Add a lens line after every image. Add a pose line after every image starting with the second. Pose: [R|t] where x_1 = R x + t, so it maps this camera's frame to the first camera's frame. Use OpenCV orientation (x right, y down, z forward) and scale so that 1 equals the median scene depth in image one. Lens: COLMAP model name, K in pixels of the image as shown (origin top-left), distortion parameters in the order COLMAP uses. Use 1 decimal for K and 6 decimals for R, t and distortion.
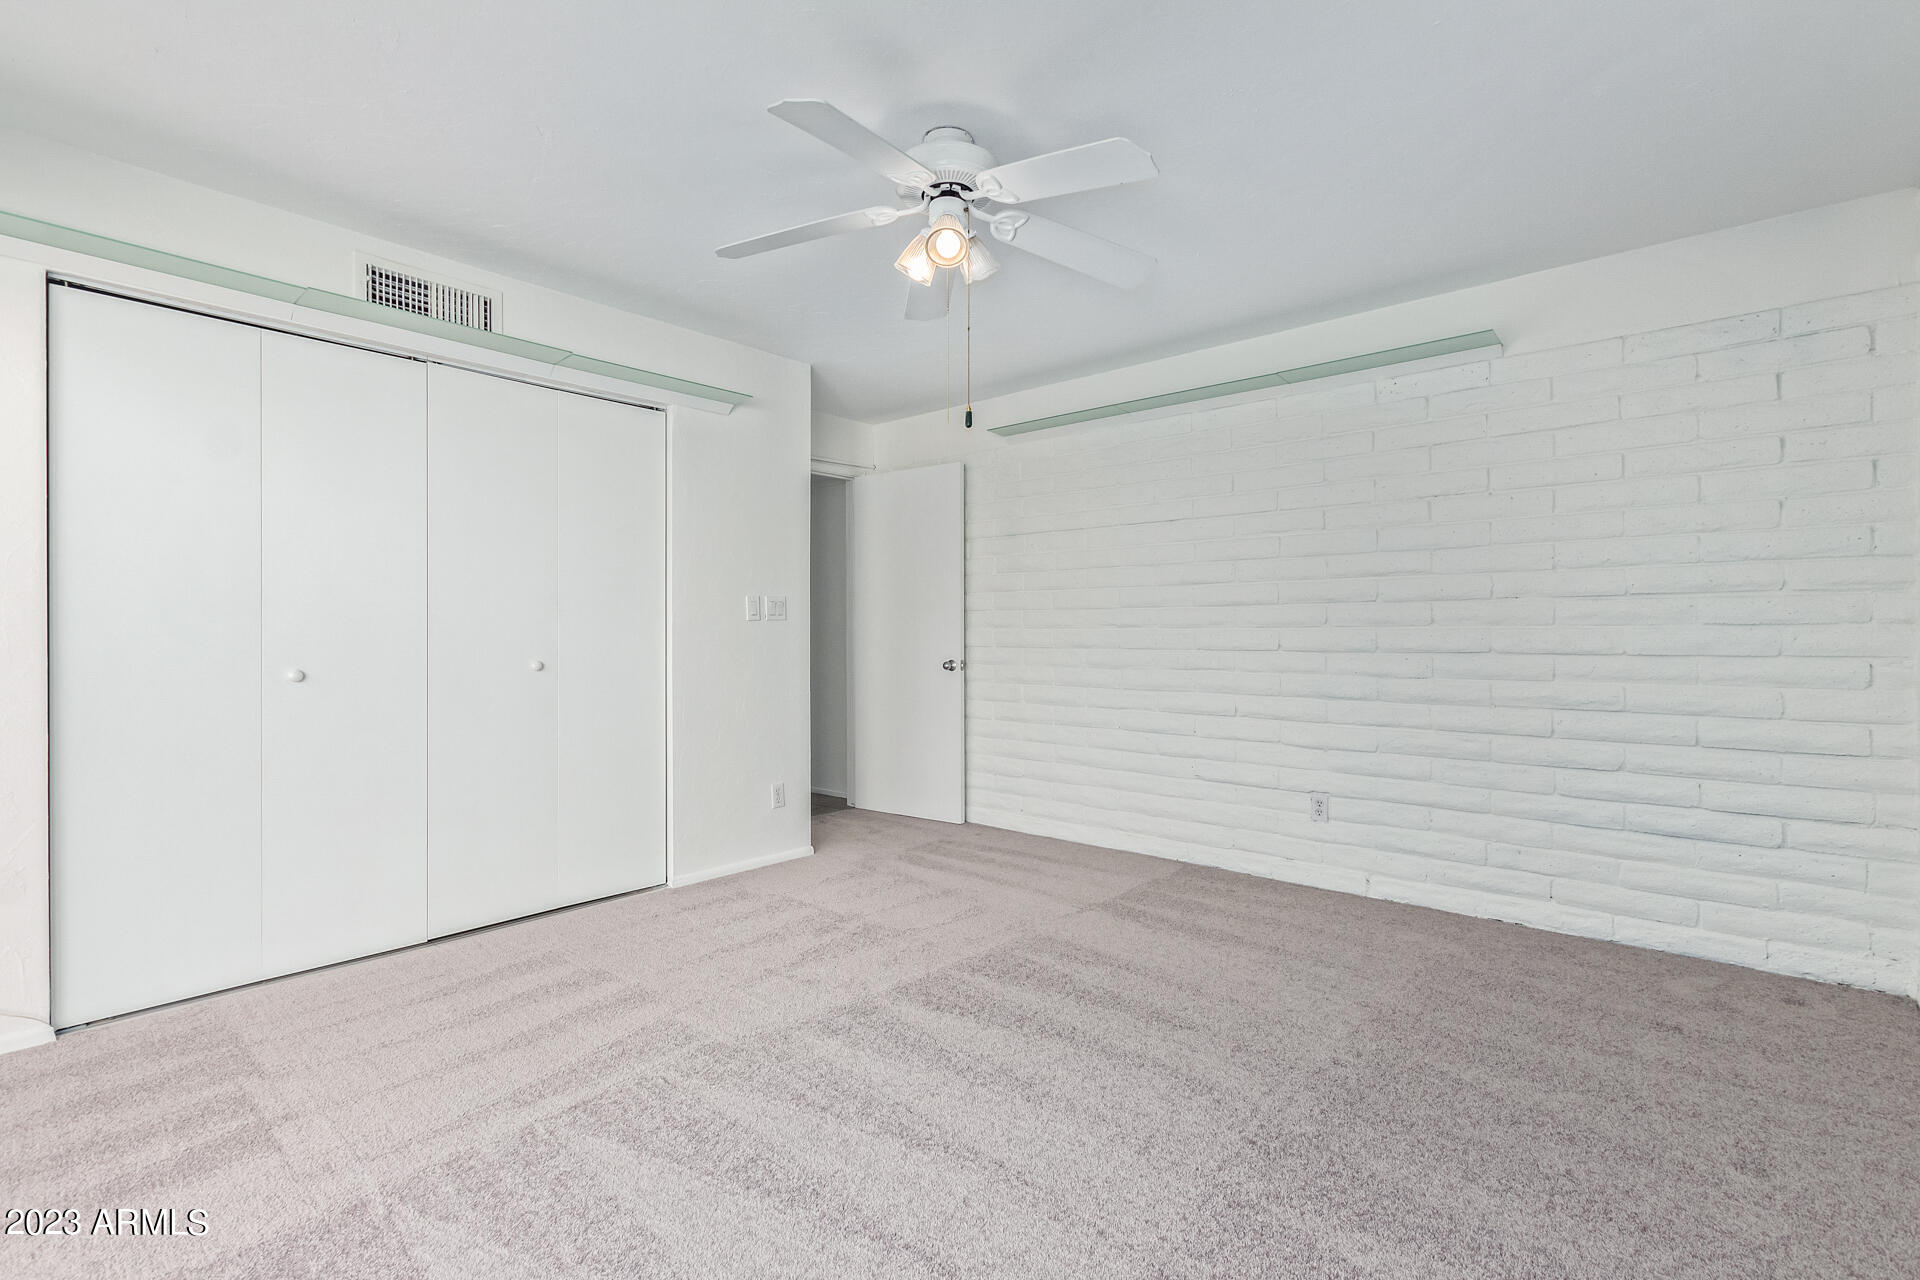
lens RADIAL K [[878.4, 0, 953.0], [0, 878.4, 648.3], [0, 0, 1]] dist [0.008601, -0.001596]
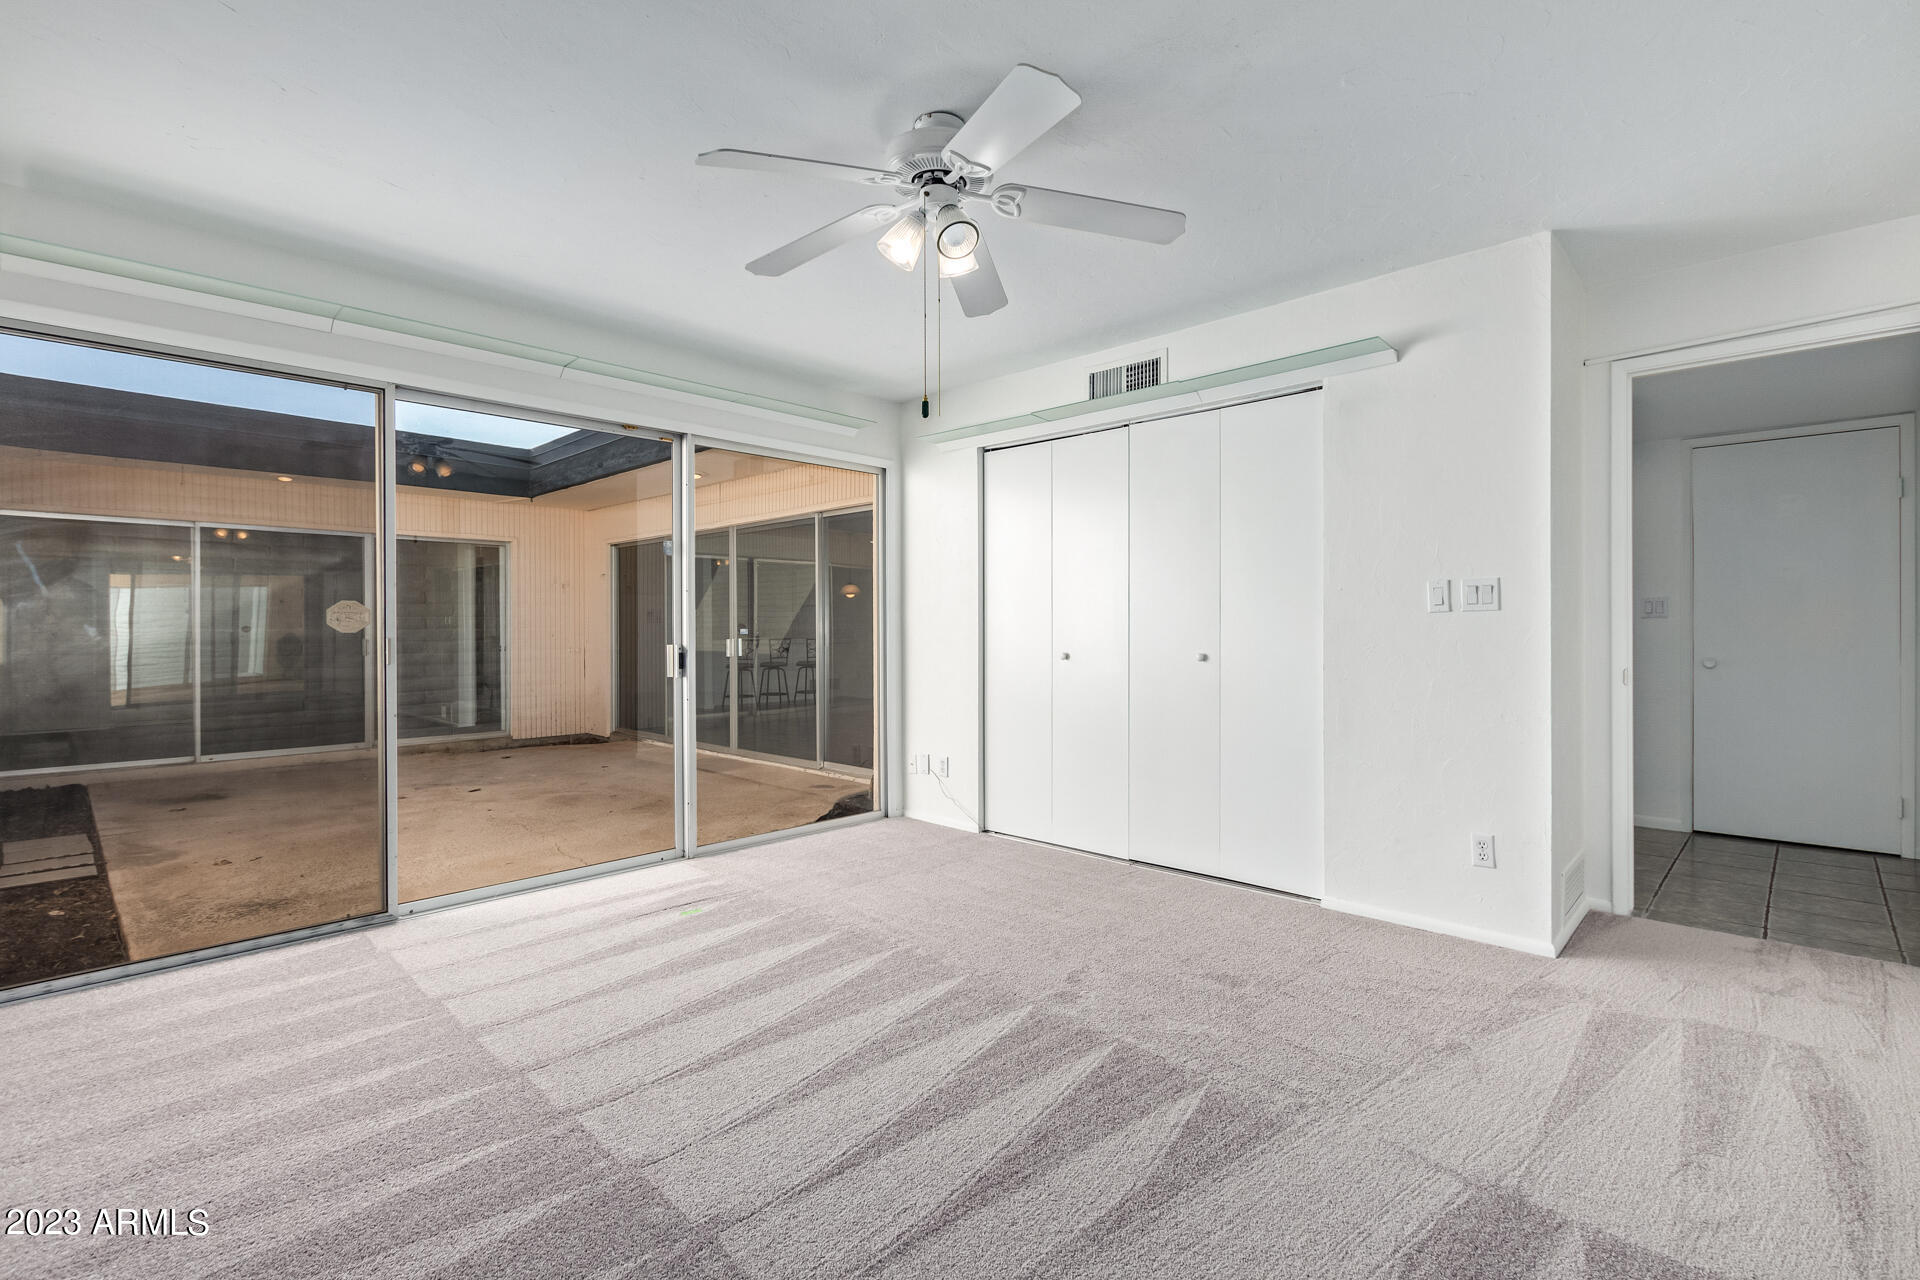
lens RADIAL K [[878.4, 0, 963.1], [0, 878.4, 625.9], [0, 0, 1]] dist [0.008601, -0.001596]
pose [[-0.037027, 0.003058, -0.999310, 0.716044], [-0.011014, 0.999933, 0.003468, -0.022013], [0.999254, 0.011135, -0.036991, 0.772397]]
